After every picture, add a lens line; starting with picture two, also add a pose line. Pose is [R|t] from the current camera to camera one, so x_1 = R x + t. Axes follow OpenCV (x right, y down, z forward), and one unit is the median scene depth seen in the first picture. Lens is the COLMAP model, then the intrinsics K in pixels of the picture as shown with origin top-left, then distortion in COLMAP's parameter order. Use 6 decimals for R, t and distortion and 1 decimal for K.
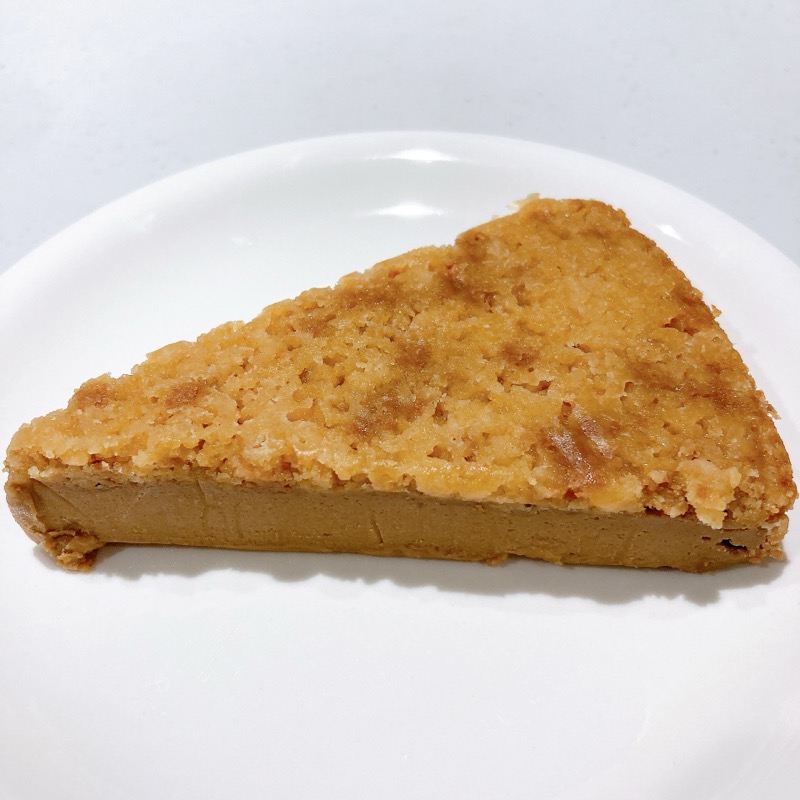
lens RADIAL K [[884.7, 0, 401.4], [0, 884.7, 422.3], [0, 0, 1]] dist [0.137609, -0.543576]
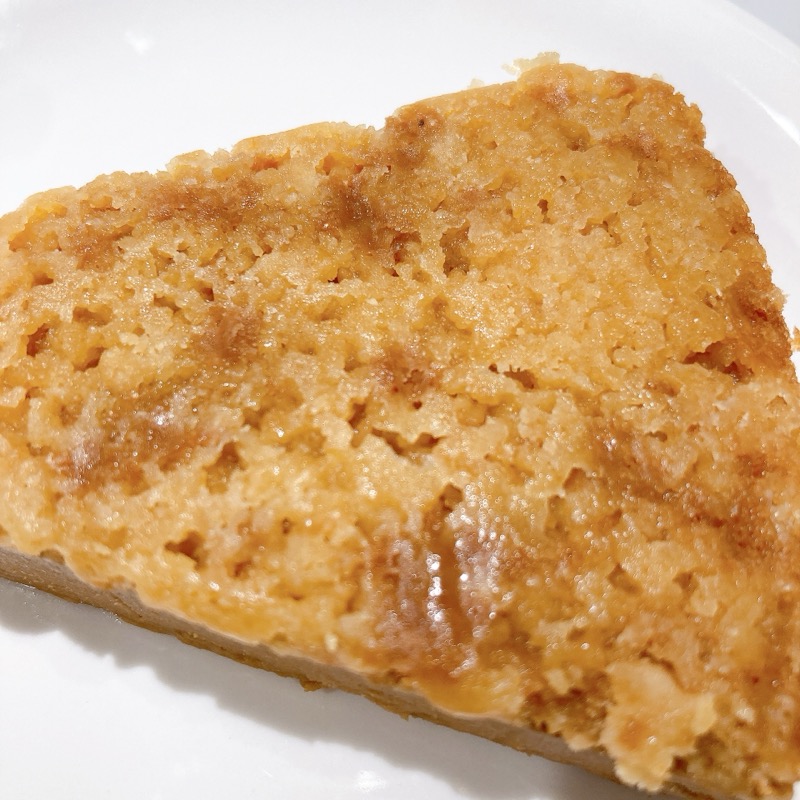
lens RADIAL K [[884.7, 0, 401.4], [0, 884.7, 422.3], [0, 0, 1]] dist [0.137609, -0.543576]
pose [[0.972958, 0.202625, -0.110884, 0.191284], [-0.170366, 0.953698, 0.247862, -0.177061], [0.155973, -0.222268, 0.962429, 0.434952]]
